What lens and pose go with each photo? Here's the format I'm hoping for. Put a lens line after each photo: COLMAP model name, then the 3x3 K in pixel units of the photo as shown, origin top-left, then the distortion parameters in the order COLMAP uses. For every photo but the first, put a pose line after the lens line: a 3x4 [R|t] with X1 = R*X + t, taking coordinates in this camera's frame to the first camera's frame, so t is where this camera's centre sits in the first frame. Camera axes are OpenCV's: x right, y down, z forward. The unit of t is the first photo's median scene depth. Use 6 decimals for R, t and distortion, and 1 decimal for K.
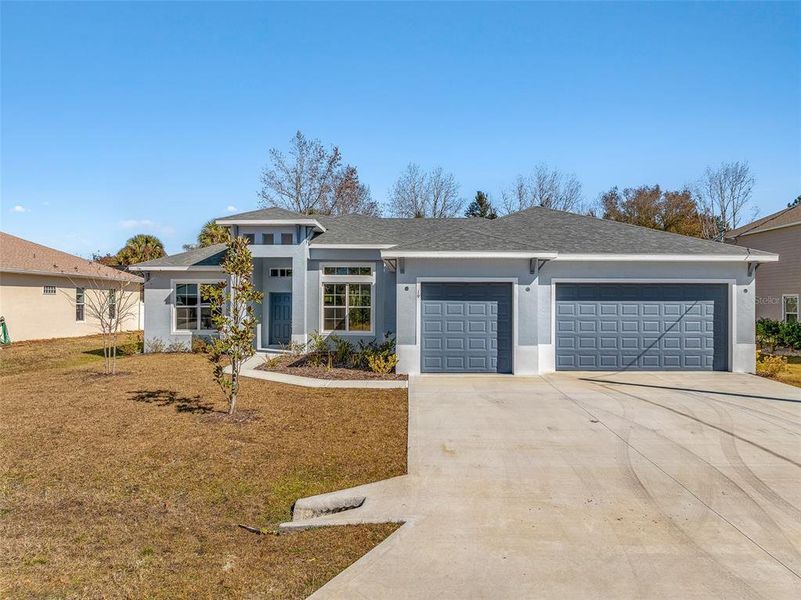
lens RADIAL K [[531.2, 0, 401.3], [0, 531.2, 303.1], [0, 0, 1]] dist [-0.026901, -0.000581]
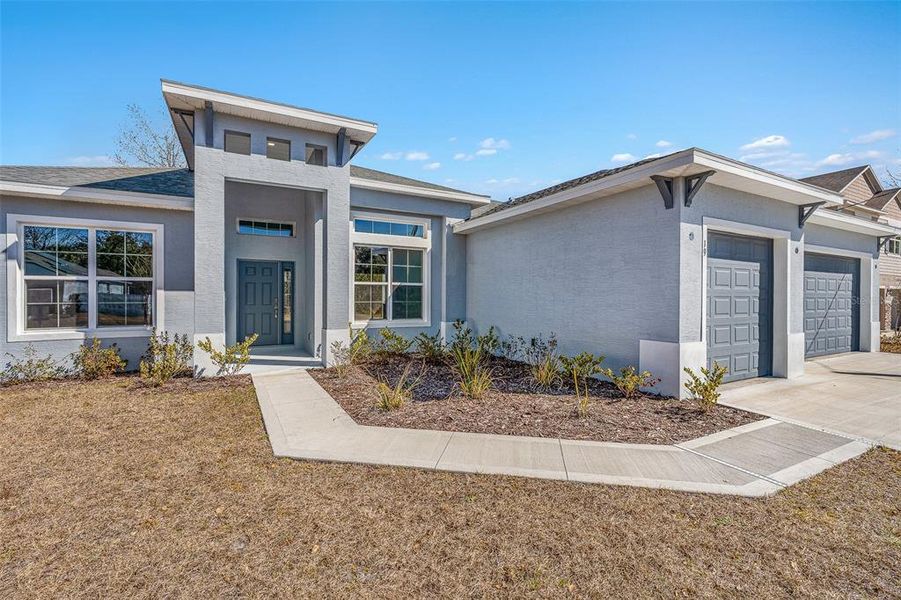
lens RADIAL K [[403.1, 0, 453.0], [0, 403.1, 299.2], [0, 0, 1]] dist [-0.008624, -0.000398]
pose [[0.876331, -0.003739, 0.481695, -0.273557], [0.000673, 0.999978, 0.006537, 0.023388], [-0.481709, -0.005405, 0.876314, 0.534471]]
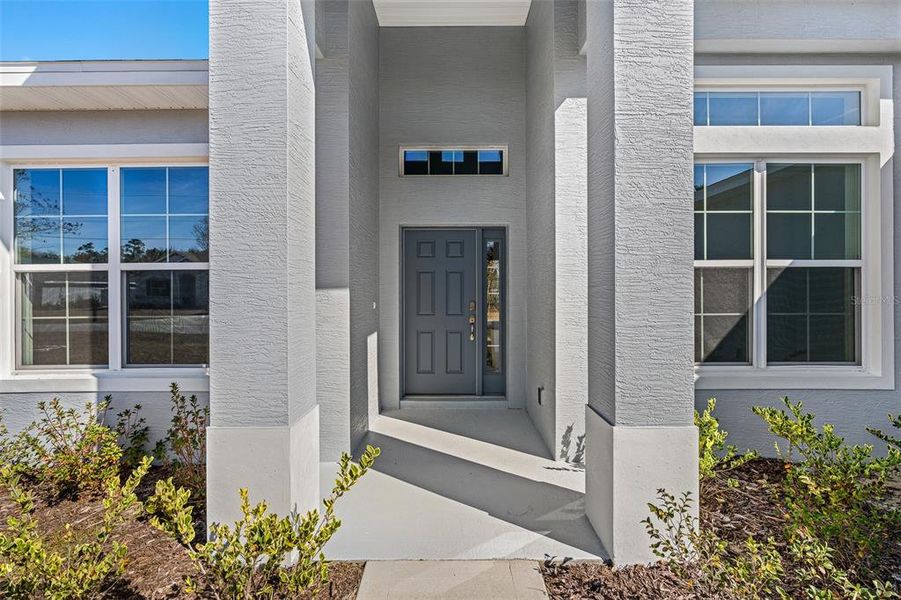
lens RADIAL K [[403.1, 0, 449.0], [0, 403.1, 292.5], [0, 0, 1]] dist [-0.008624, -0.000398]
pose [[0.999934, -0.007595, -0.008665, -0.236650], [0.007681, 0.999920, 0.010009, 0.017258], [0.008588, -0.010075, 0.999912, 0.830618]]
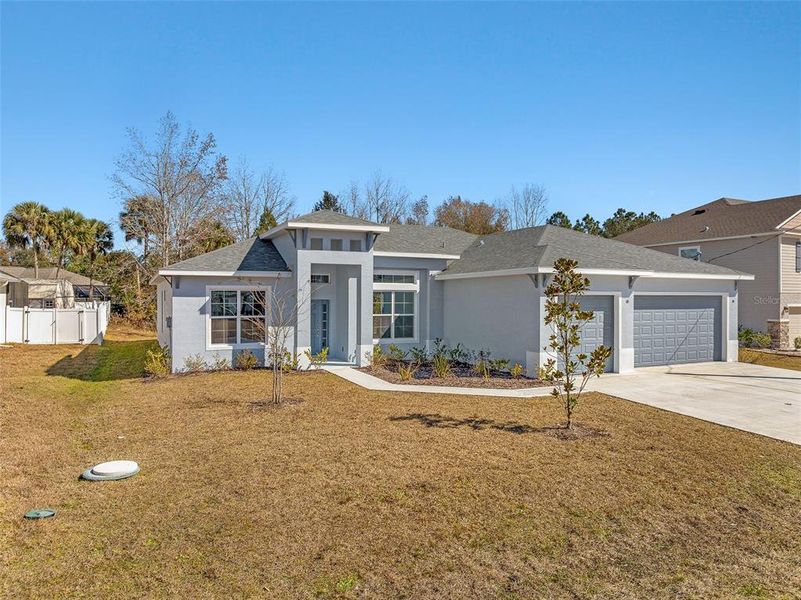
lens RADIAL K [[531.2, 0, 403.1], [0, 531.2, 294.0], [0, 0, 1]] dist [-0.026901, -0.000581]
pose [[0.908359, 0.001832, 0.418188, -0.504398], [0.002228, 0.999955, -0.009221, -0.022919], [-0.418186, 0.009308, 0.908314, 0.088018]]
